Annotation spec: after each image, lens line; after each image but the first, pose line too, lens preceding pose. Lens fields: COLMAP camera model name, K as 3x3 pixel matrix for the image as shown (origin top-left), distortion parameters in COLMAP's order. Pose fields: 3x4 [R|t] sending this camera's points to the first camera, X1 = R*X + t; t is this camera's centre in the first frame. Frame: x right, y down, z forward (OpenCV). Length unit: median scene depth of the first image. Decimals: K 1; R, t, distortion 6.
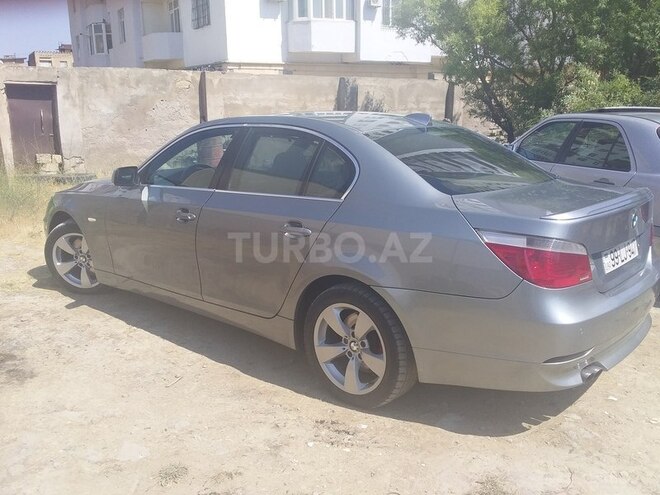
lens RADIAL K [[602.2, 0, 330.0], [0, 602.2, 247.5], [0, 0, 1]] dist [0.074627, -0.136289]
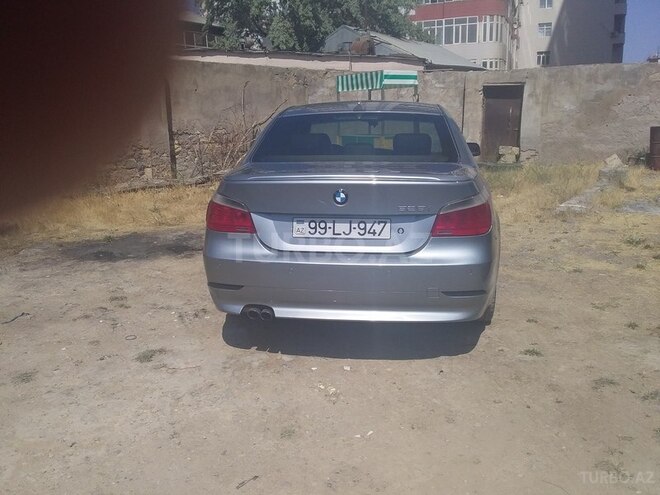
lens RADIAL K [[602.2, 0, 330.0], [0, 602.2, 247.5], [0, 0, 1]] dist [0.074627, -0.136289]
pose [[0.560041, 0.169429, -0.810955, 0.297213], [-0.169998, 0.981537, 0.087668, -0.009719], [0.810836, 0.088763, 0.578504, 0.084832]]
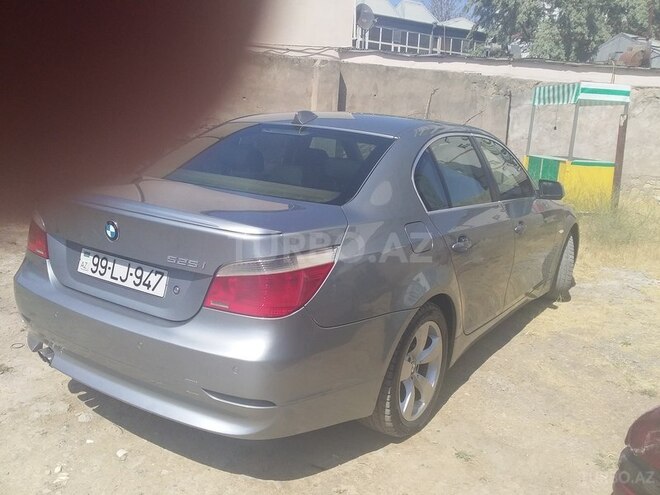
lens RADIAL K [[602.2, 0, 330.0], [0, 602.2, 247.5], [0, 0, 1]] dist [0.074627, -0.136289]
pose [[0.138476, 0.217573, -0.966171, 0.287417], [-0.276768, 0.945202, 0.173184, -0.052081], [0.950907, 0.243424, 0.191105, 0.247220]]
